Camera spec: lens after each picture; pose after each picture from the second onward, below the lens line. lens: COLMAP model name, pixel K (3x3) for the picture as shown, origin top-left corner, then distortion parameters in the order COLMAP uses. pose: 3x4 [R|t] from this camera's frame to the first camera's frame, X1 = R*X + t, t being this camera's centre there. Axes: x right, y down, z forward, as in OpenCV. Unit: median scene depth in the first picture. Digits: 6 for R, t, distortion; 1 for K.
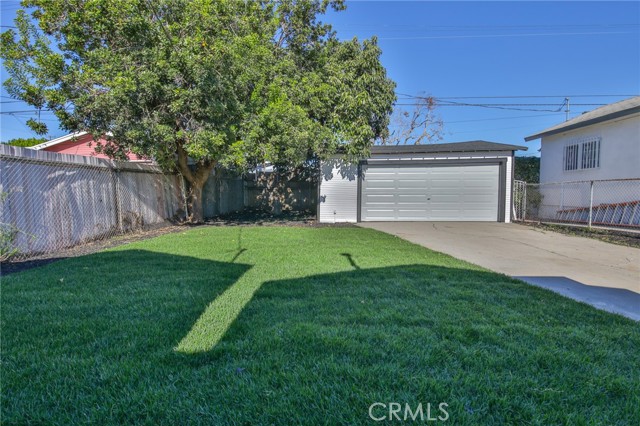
lens RADIAL K [[308.5, 0, 323.1], [0, 308.5, 209.6], [0, 0, 1]] dist [-0.005377, -0.005593]
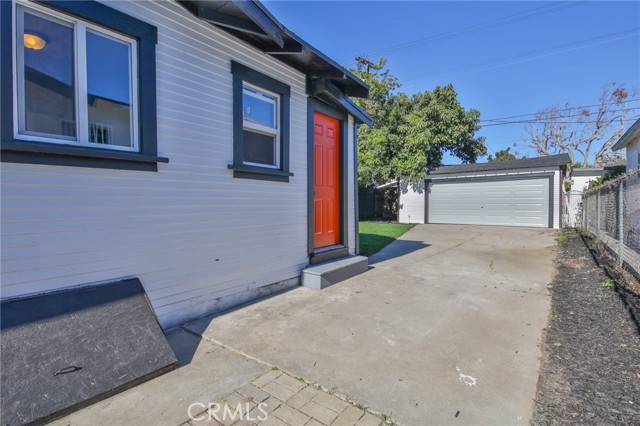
lens RADIAL K [[308.5, 0, 319.5], [0, 308.5, 210.3], [0, 0, 1]] dist [-0.005377, -0.005593]
pose [[0.820744, 0.014247, -0.571119, 0.520266], [-0.034162, 0.999124, -0.024169, 0.030780], [0.570275, 0.039347, 0.820511, -0.416080]]
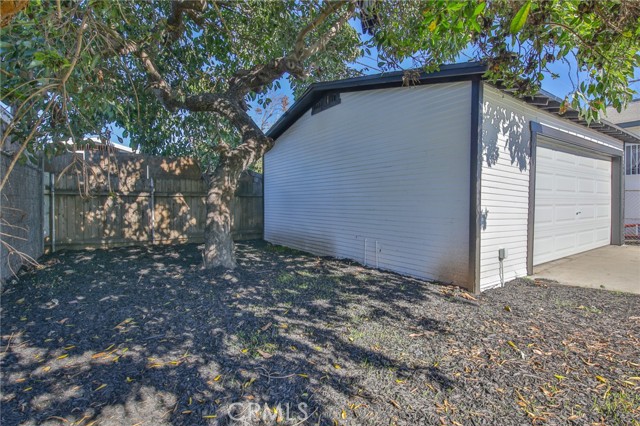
lens RADIAL K [[308.5, 0, 320.3], [0, 308.5, 209.0], [0, 0, 1]] dist [-0.005377, -0.005593]
pose [[0.795105, -0.014838, 0.606290, -0.348230], [0.040003, 0.998807, -0.028017, -0.044627], [-0.605151, 0.046530, 0.794750, 0.850629]]
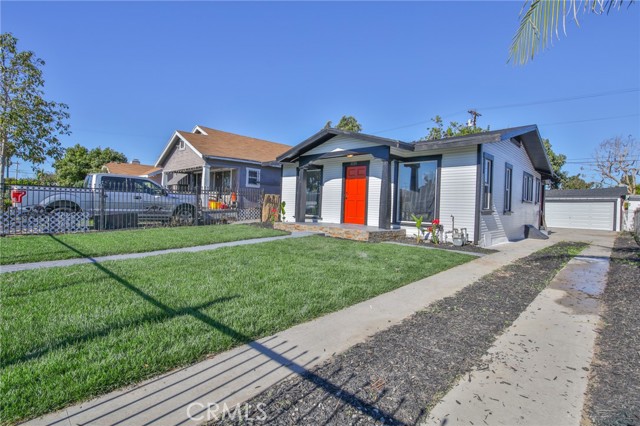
lens RADIAL K [[308.5, 0, 322.4], [0, 308.5, 210.5], [0, 0, 1]] dist [-0.005377, -0.005593]
pose [[0.750220, 0.034242, -0.660301, 0.460103], [-0.079586, 0.996074, -0.038770, 0.133224], [0.656381, 0.081637, 0.749999, -1.685605]]
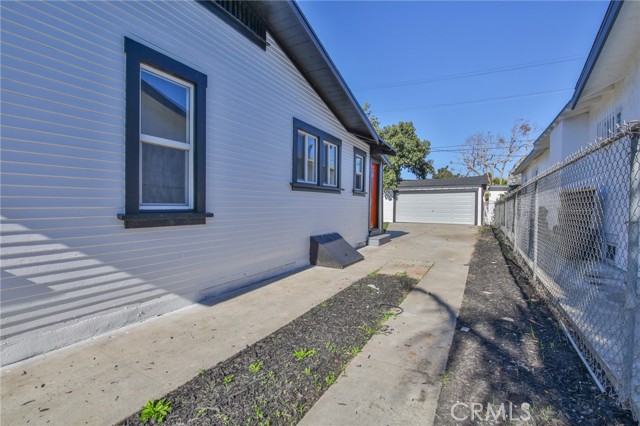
lens RADIAL K [[289.8, 0, 318.2], [0, 289.8, 215.8], [0, 0, 1]] dist [-0.012042, -0.005948]
pose [[0.893416, 0.026425, -0.448453, 0.508968], [-0.040626, 0.998931, -0.022074, 0.058713], [0.447390, 0.037940, 0.893534, -0.834315]]
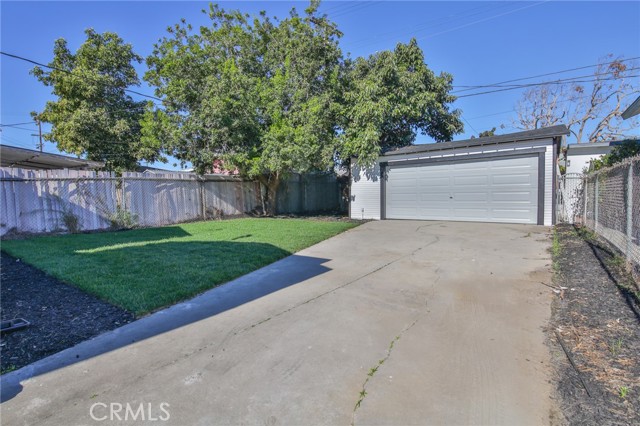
lens RADIAL K [[308.5, 0, 319.9], [0, 308.5, 209.6], [0, 0, 1]] dist [-0.005377, -0.005593]
pose [[0.833191, 0.016063, -0.552752, 0.536061], [-0.016485, 0.999855, 0.004208, 0.004985], [0.552739, 0.005606, 0.833335, -0.018194]]
